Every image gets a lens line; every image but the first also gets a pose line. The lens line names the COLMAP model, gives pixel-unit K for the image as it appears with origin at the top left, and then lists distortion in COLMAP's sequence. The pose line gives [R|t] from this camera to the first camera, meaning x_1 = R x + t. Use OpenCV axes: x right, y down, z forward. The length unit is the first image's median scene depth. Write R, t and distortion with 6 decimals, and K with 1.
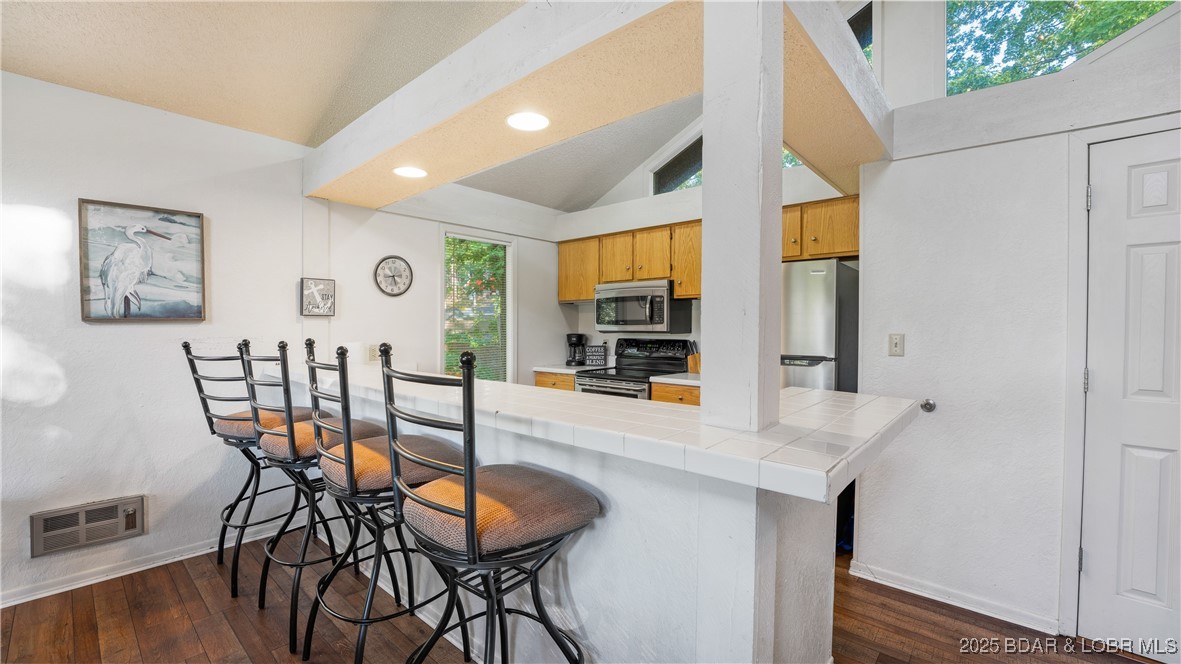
lens RADIAL K [[479.2, 0, 590.5], [0, 479.2, 332.0], [0, 0, 1]] dist [-0.016939, -0.000099]
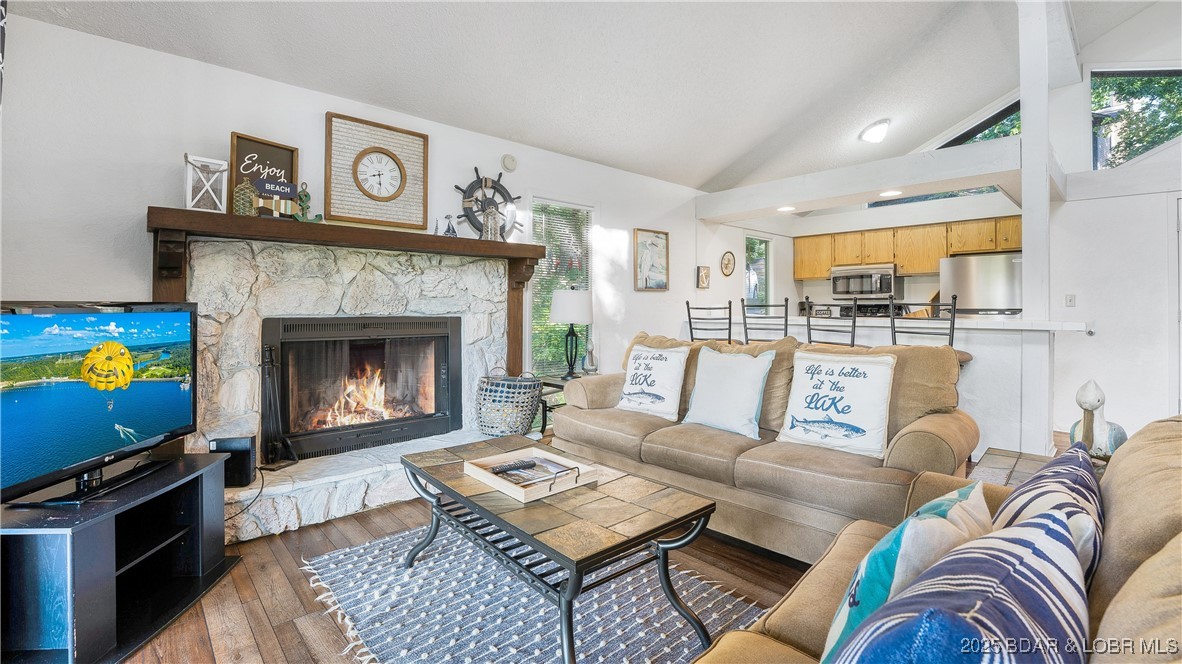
lens RADIAL K [[507.4, 0, 623.5], [0, 507.4, 301.8], [0, 0, 1]] dist [-0.001689, -0.000510]
pose [[0.997744, -0.005899, -0.066867, -0.845462], [0.004607, 0.999800, -0.019469, 0.055638], [0.066968, 0.019117, 0.997572, -0.951788]]
